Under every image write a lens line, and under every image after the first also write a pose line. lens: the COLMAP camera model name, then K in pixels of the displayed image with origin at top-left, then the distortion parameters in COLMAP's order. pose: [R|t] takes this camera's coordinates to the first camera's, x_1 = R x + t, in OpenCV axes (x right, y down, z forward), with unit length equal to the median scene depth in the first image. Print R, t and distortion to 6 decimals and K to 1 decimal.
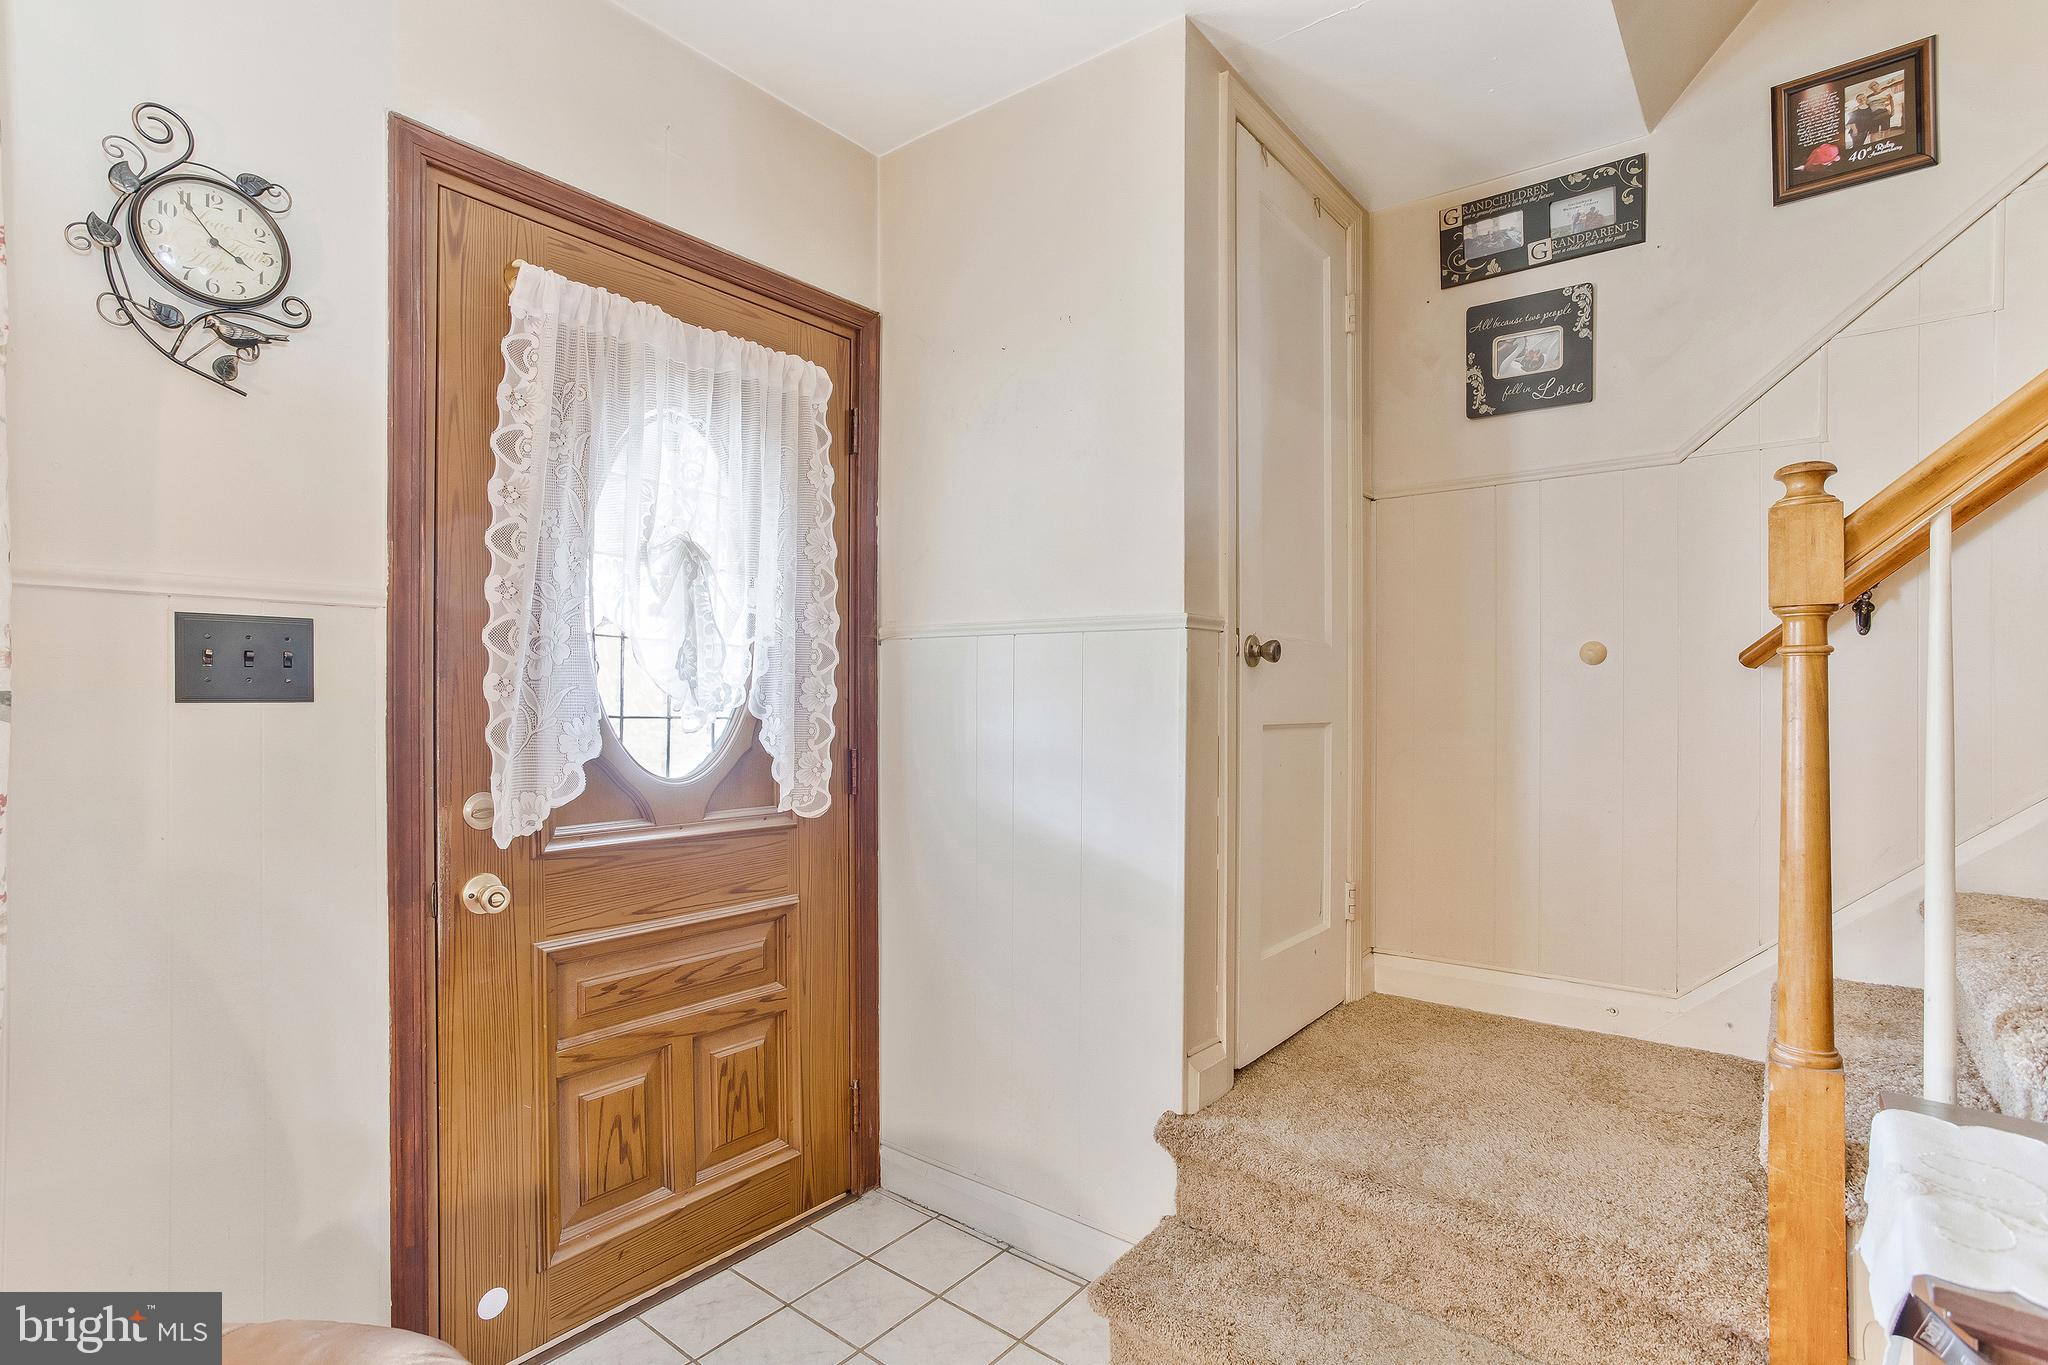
lens RADIAL K [[982.5, 0, 1045.5], [0, 982.5, 708.5], [0, 0, 1]] dist [-0.027553, 0.016160]
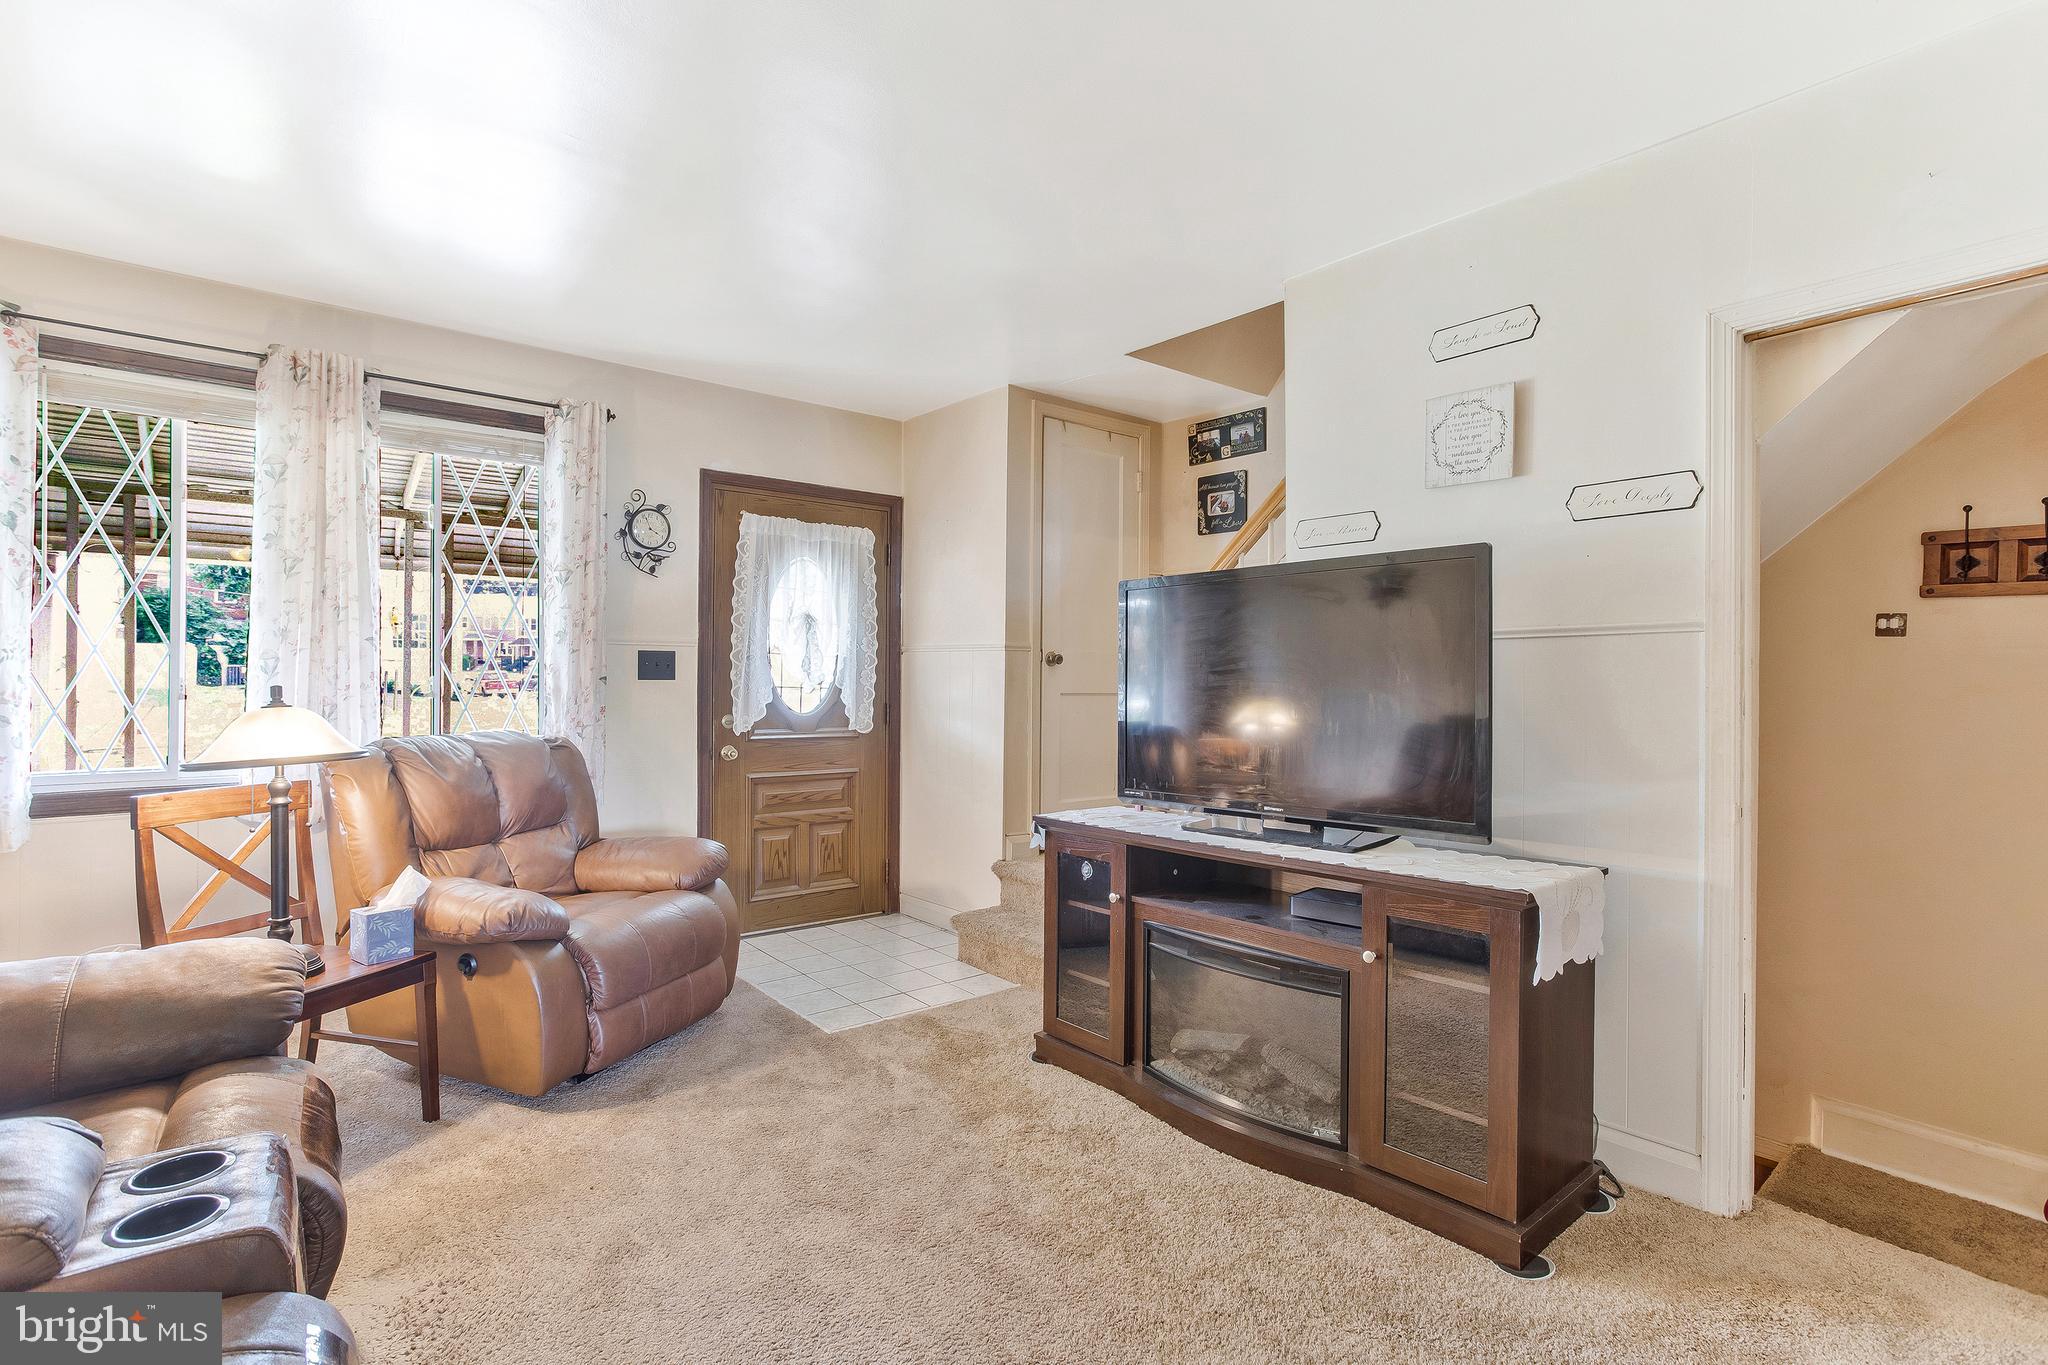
lens RADIAL K [[982.5, 0, 1041.5], [0, 982.5, 686.2], [0, 0, 1]] dist [-0.027553, 0.016160]
pose [[0.976493, 0.007191, -0.215427, 0.715818], [-0.008059, 0.999963, -0.003154, 0.009345], [0.215396, 0.004817, 0.976515, -1.229513]]
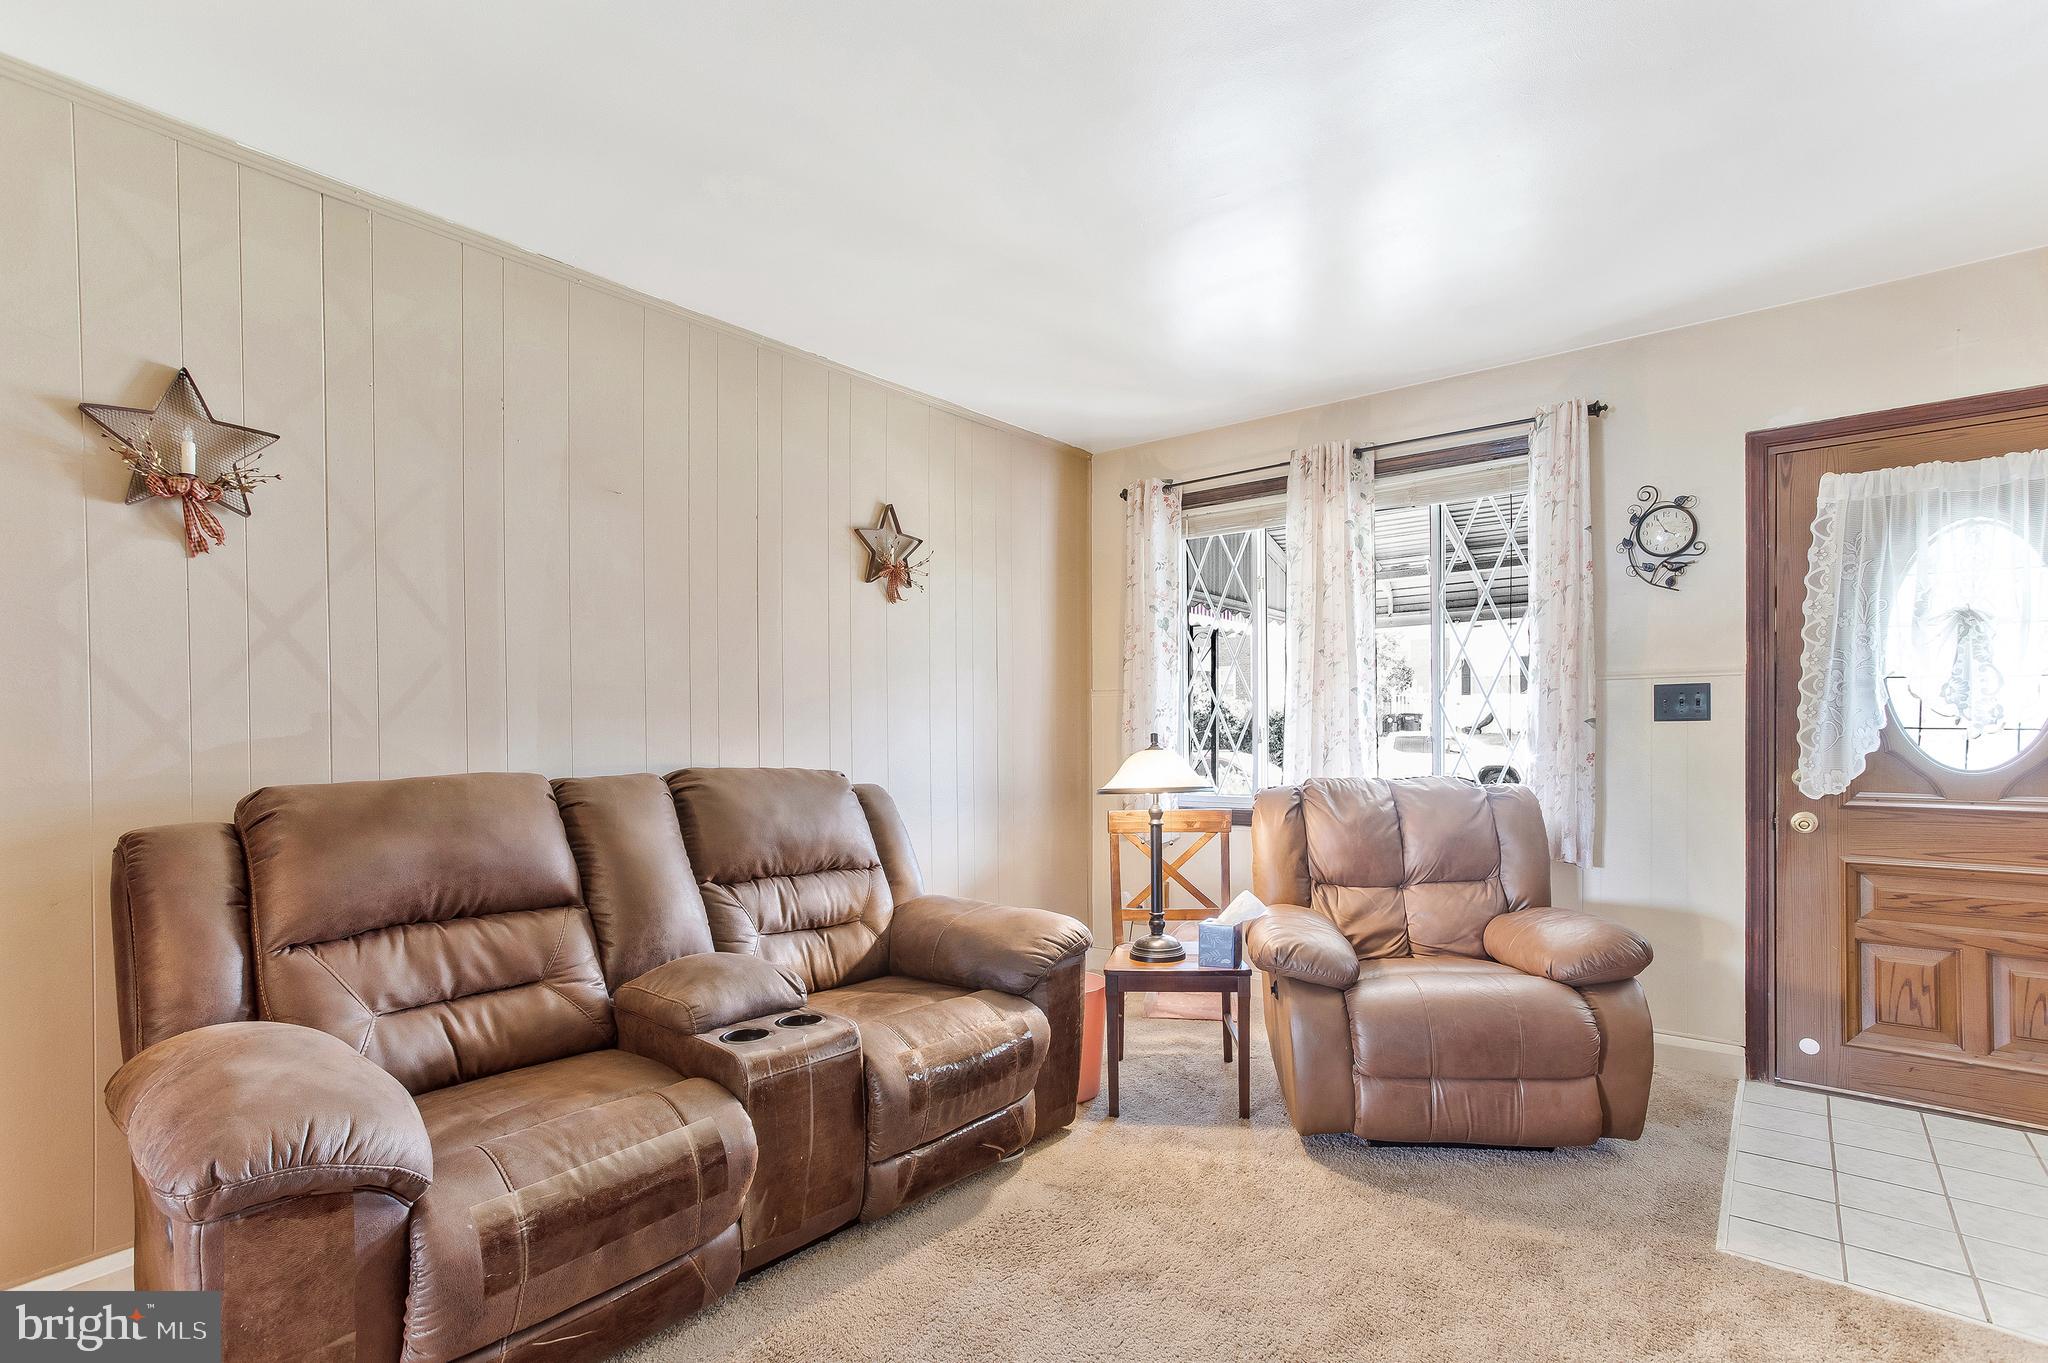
lens RADIAL K [[982.5, 0, 994.7], [0, 982.5, 732.5], [0, 0, 1]] dist [-0.027553, 0.016160]
pose [[-0.025350, 0.008081, -0.999646, 1.145778], [0.004861, 0.999957, 0.007960, -0.003983], [0.999667, -0.004657, -0.025388, -0.435763]]
